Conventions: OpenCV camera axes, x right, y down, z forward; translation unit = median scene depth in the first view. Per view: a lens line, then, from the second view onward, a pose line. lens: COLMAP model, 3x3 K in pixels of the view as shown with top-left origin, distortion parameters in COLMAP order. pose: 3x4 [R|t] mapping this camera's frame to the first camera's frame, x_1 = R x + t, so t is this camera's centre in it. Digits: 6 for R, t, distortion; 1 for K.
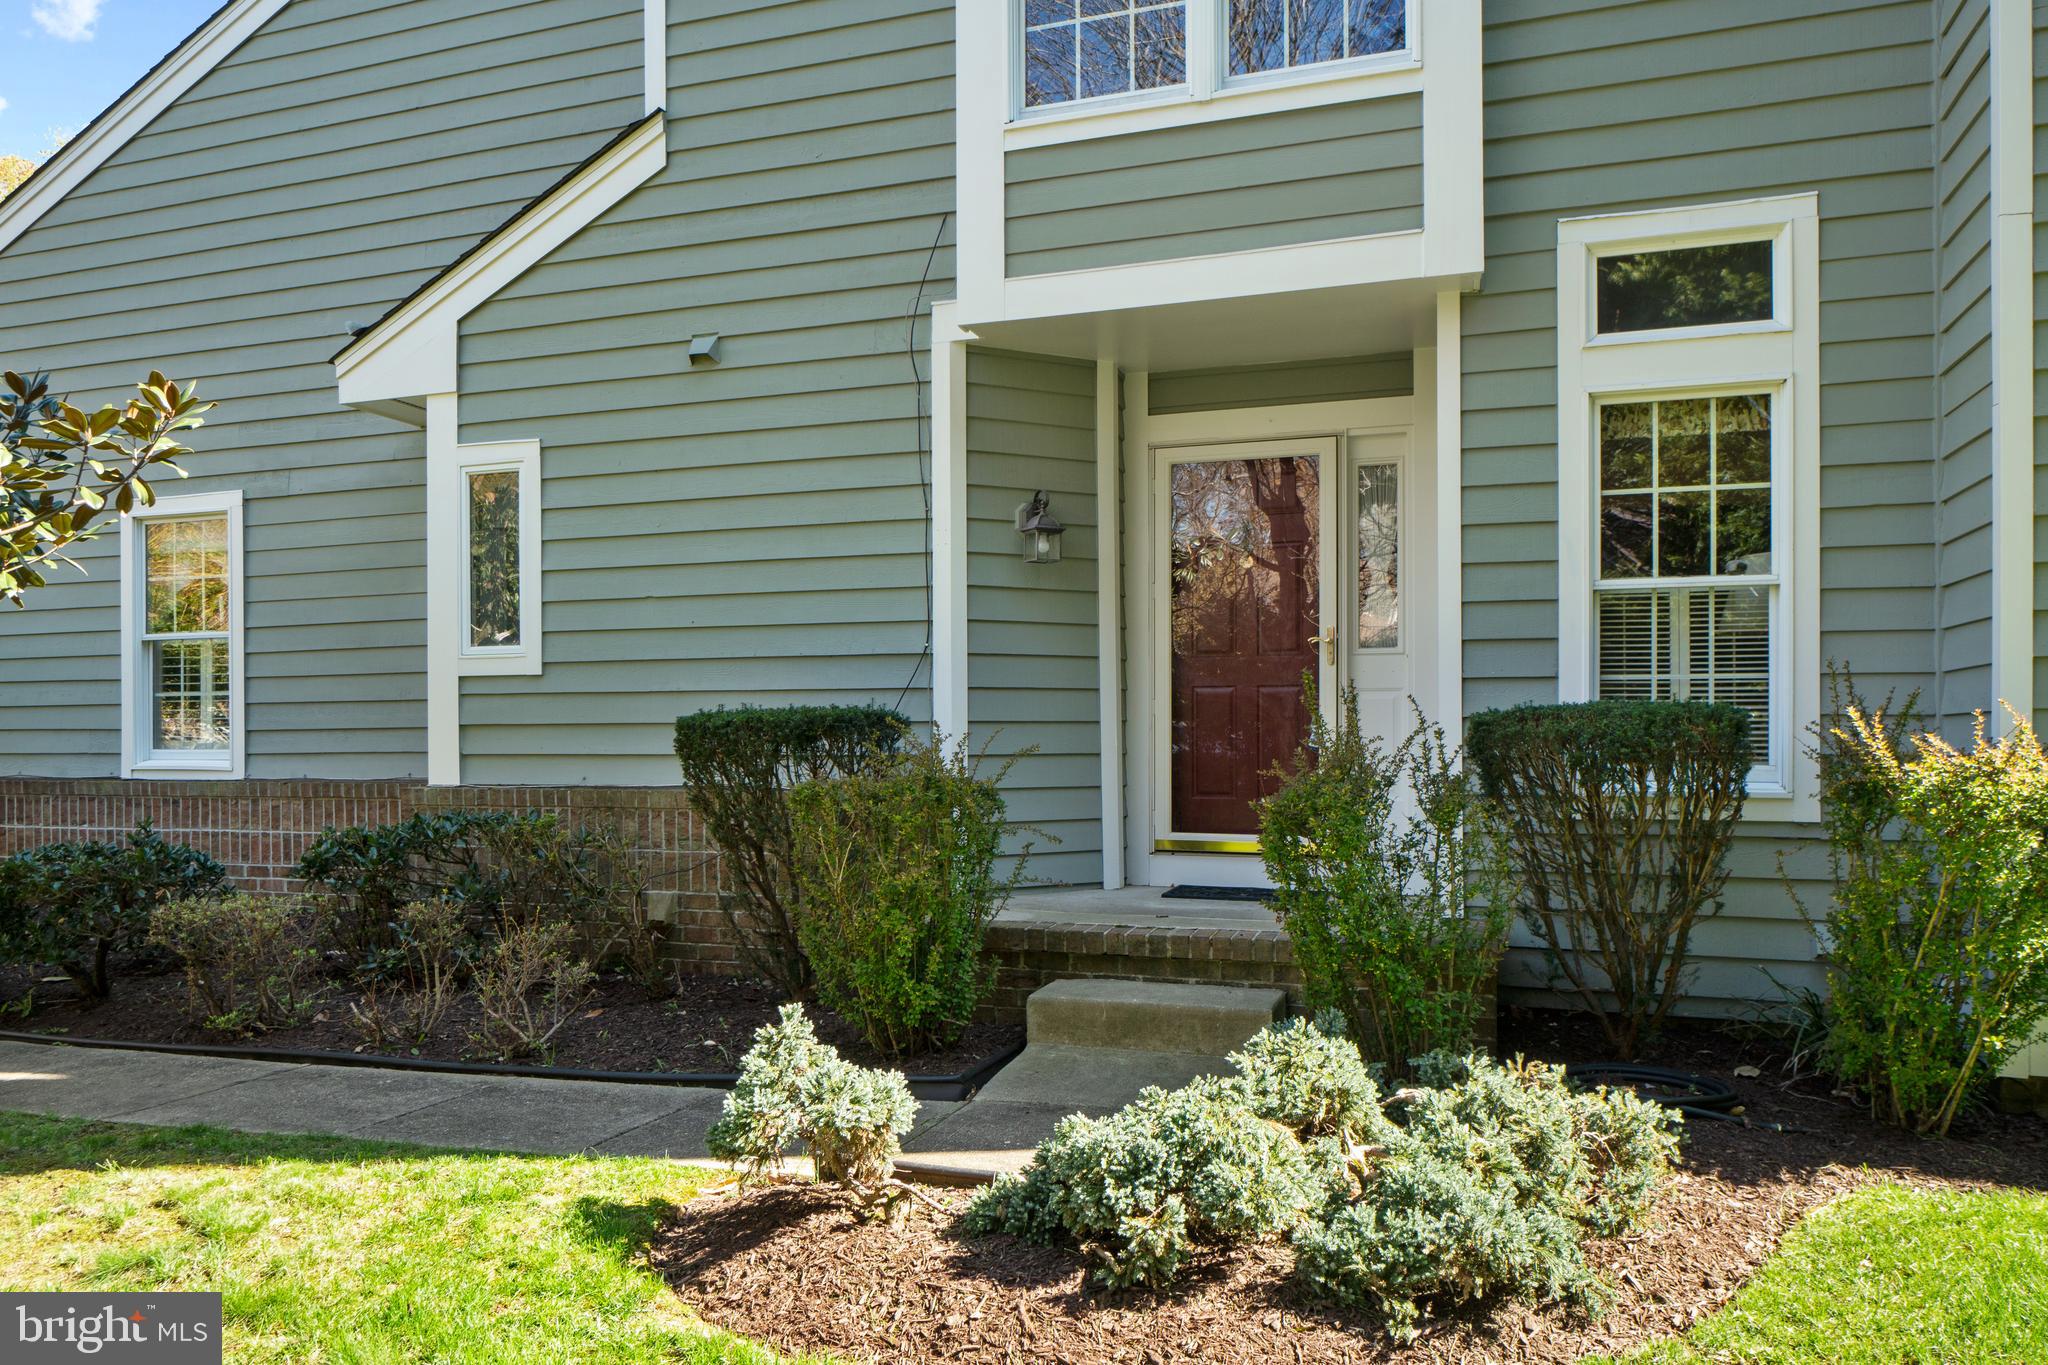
lens RADIAL K [[1350.9, 0, 1020.8], [0, 1350.9, 640.8], [0, 0, 1]] dist [-0.004729, -0.000193]
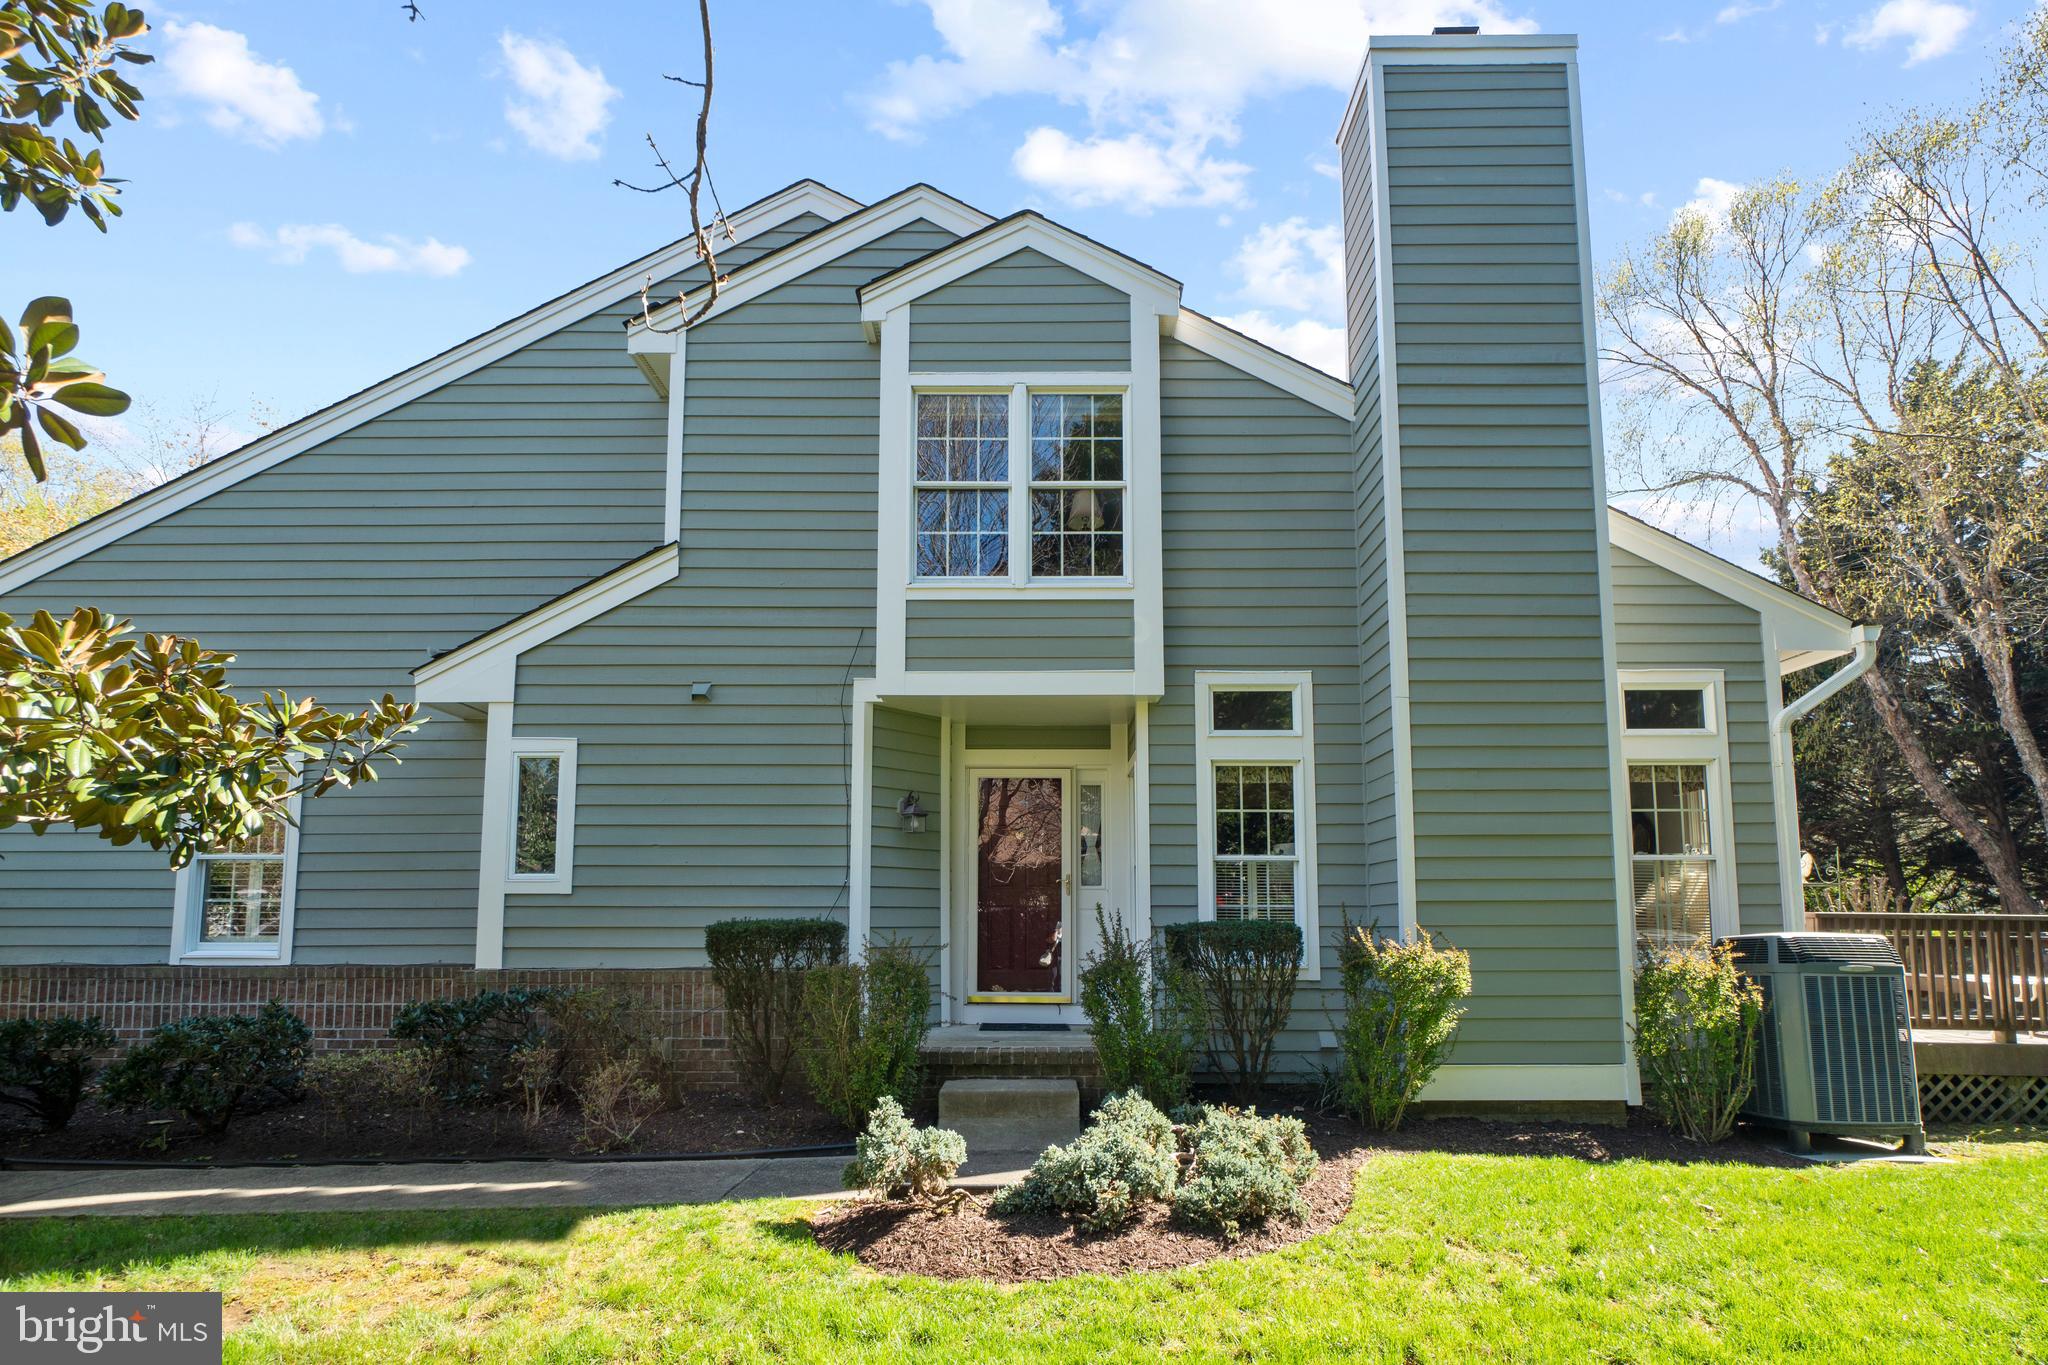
lens RADIAL K [[872.5, 0, 1026.9], [0, 872.5, 771.9], [0, 0, 1]] dist [-0.009417, 0.000227]
pose [[0.949619, 0.056127, 0.308341, -0.220524], [-0.024359, 0.994075, -0.105929, -0.024417], [-0.312460, 0.093081, 0.945360, -0.113535]]
